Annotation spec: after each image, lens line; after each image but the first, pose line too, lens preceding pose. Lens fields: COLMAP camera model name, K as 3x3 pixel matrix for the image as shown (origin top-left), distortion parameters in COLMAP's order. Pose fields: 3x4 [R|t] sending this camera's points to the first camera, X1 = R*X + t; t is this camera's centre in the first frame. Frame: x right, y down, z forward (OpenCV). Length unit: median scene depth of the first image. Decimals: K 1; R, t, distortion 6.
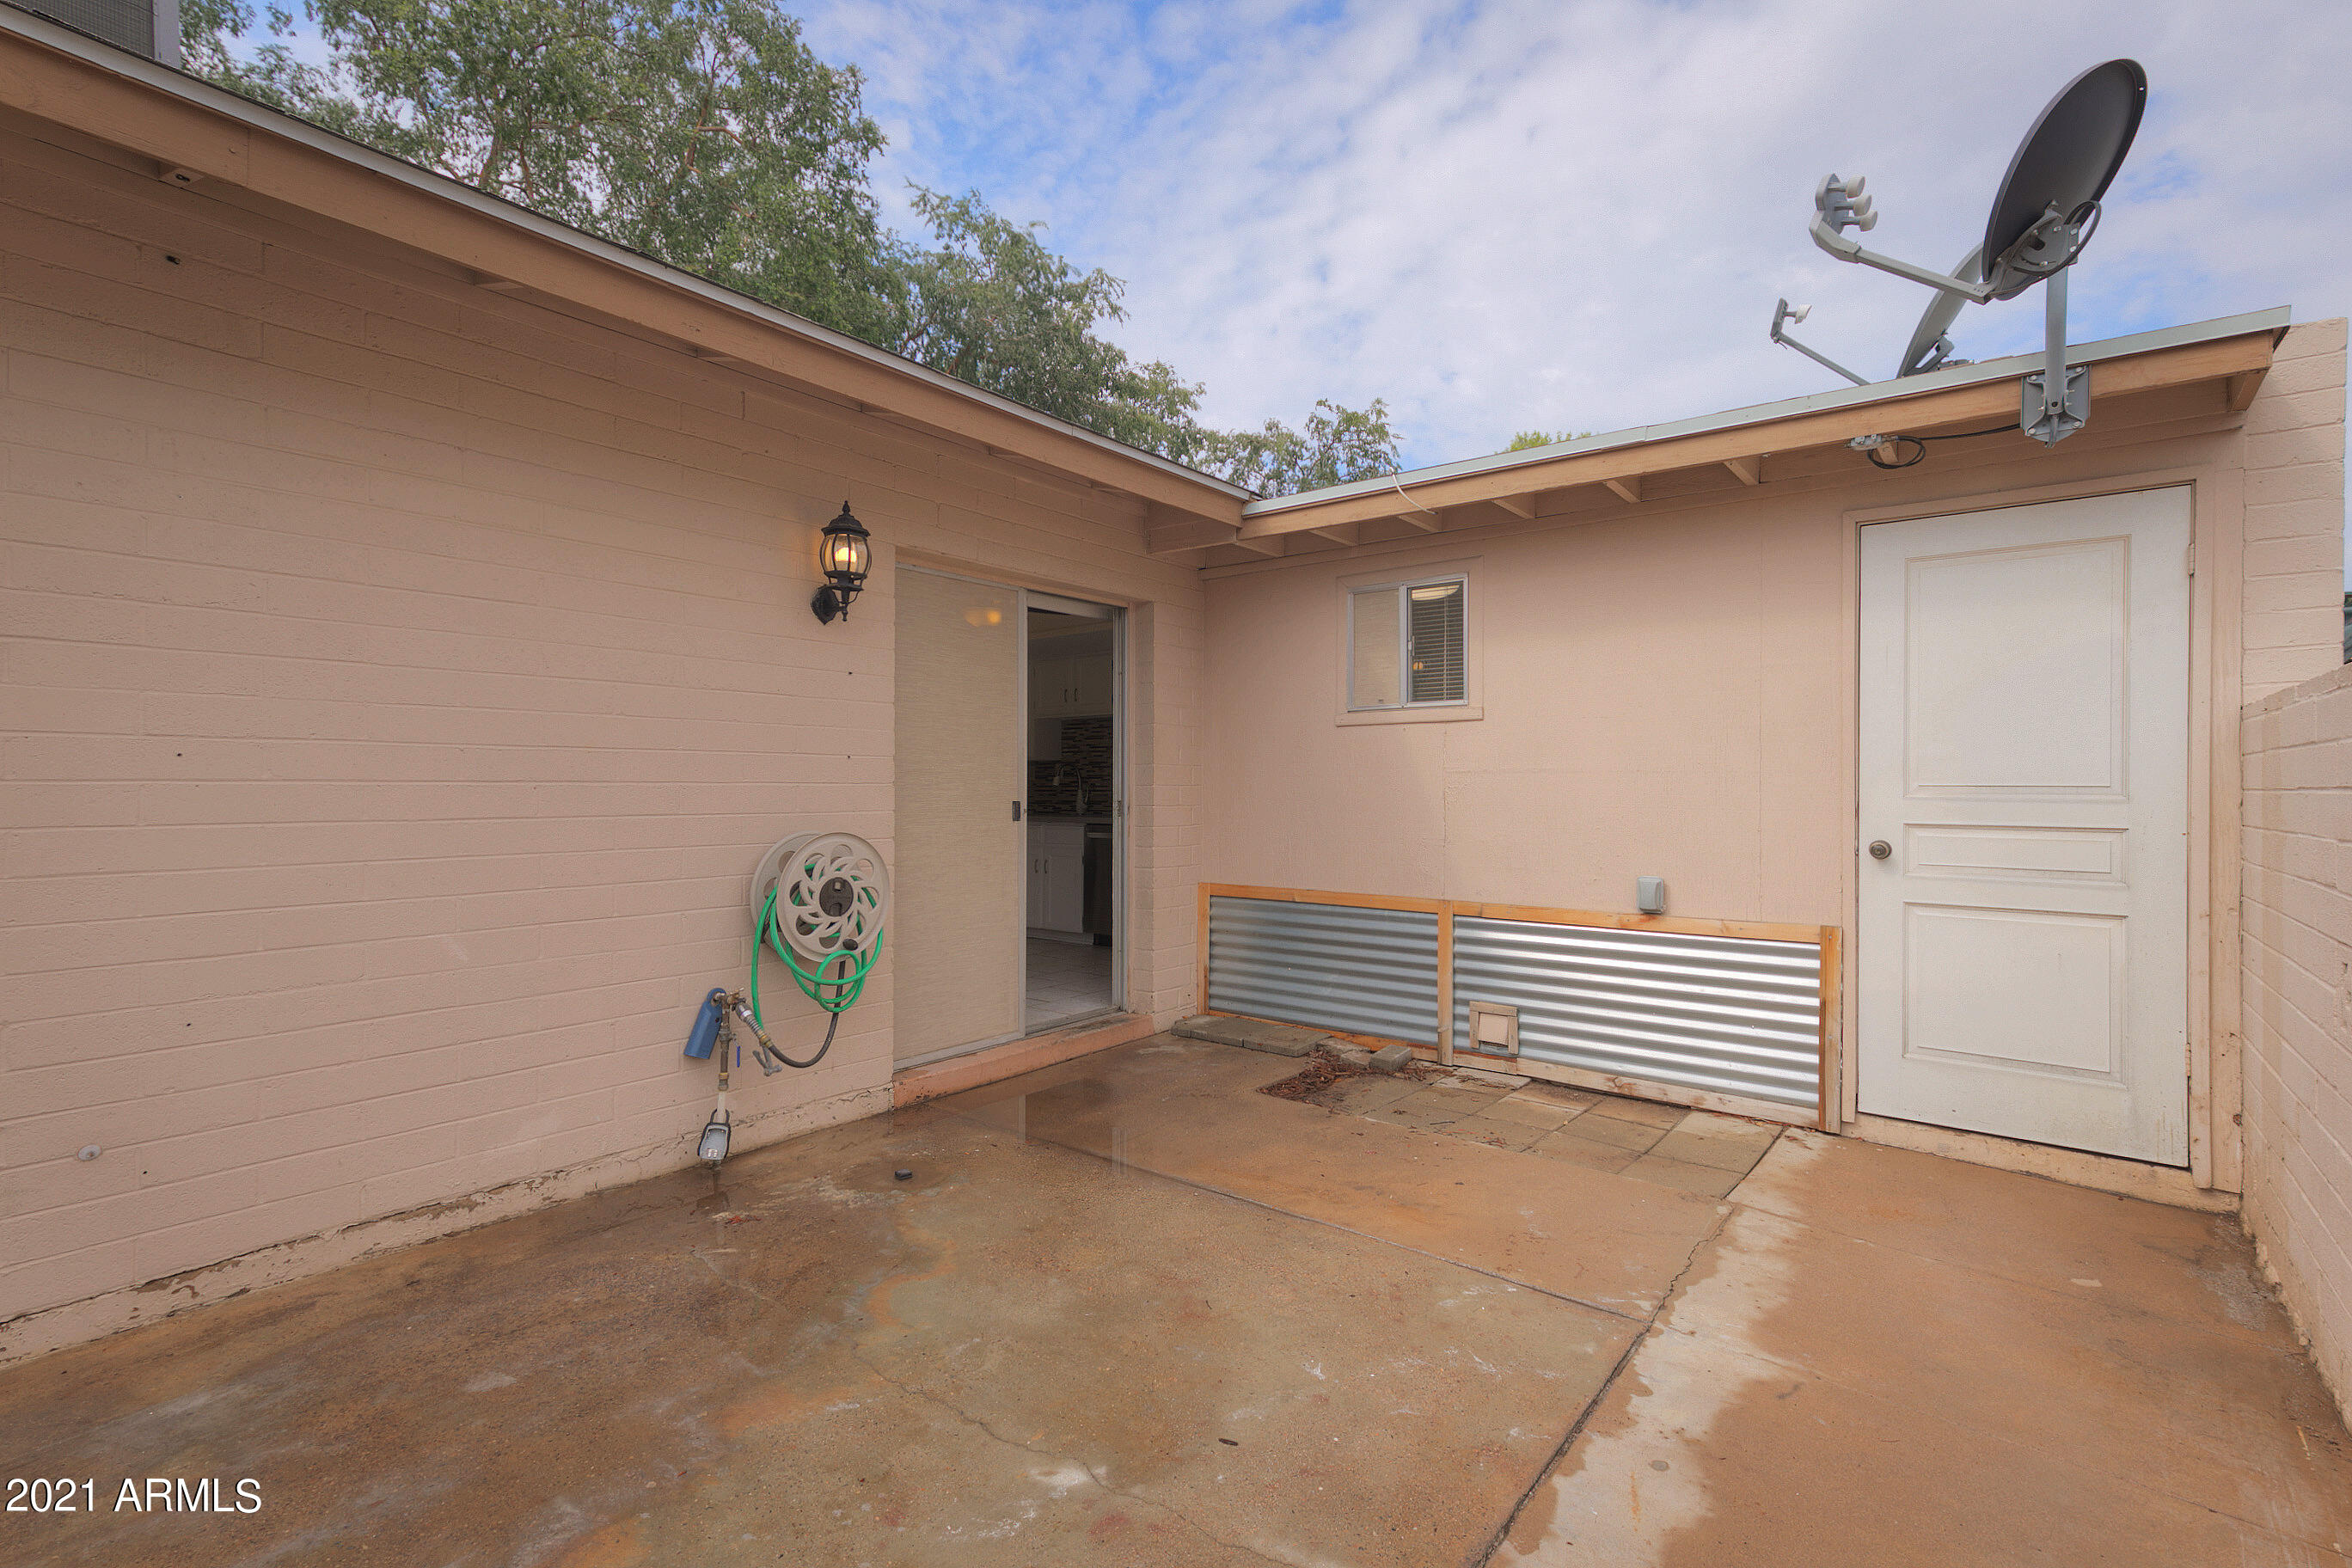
lens RADIAL K [[1076.7, 0, 1171.9], [0, 1076.7, 795.4], [0, 0, 1]] dist [0.015999, 0.000533]
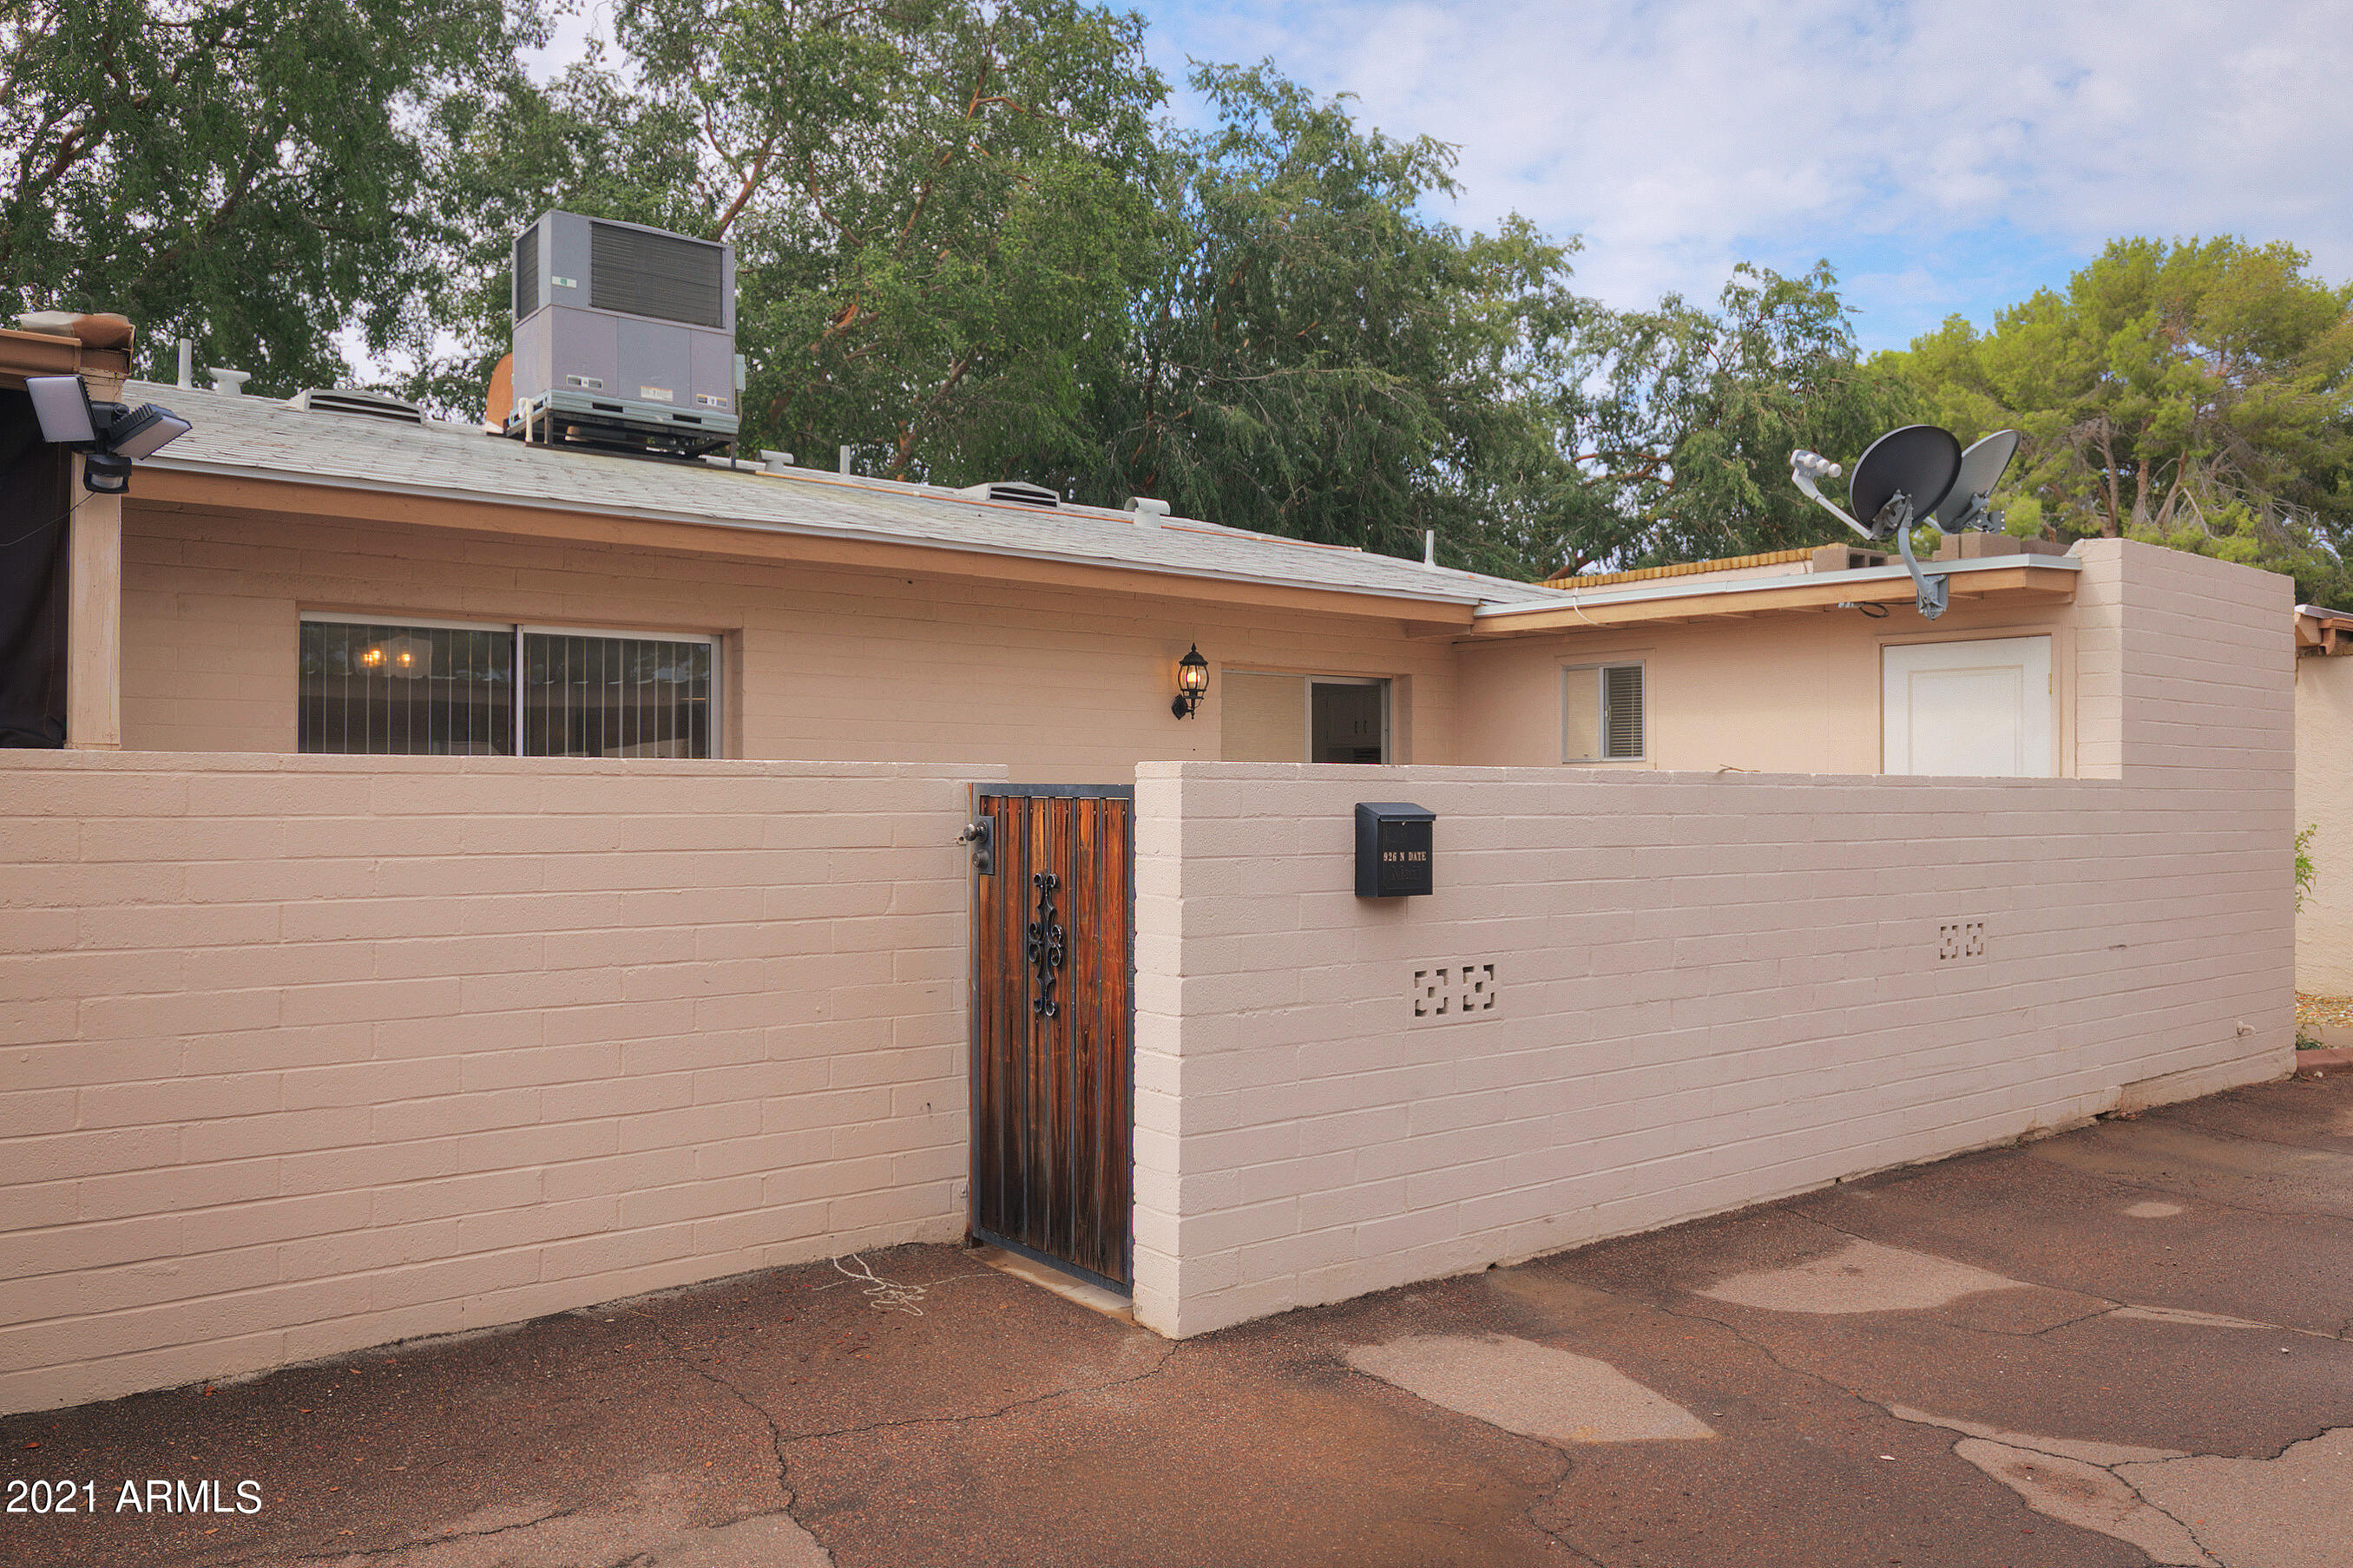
lens RADIAL K [[1782.7, 0, 1174.5], [0, 1782.7, 788.0], [0, 0, 1]] dist [-0.056715, -0.008857]
pose [[0.974047, 0.001677, -0.226341, 0.043983], [-0.003970, 0.999945, -0.009679, -0.006160], [0.226313, 0.010326, 0.974000, -0.260348]]
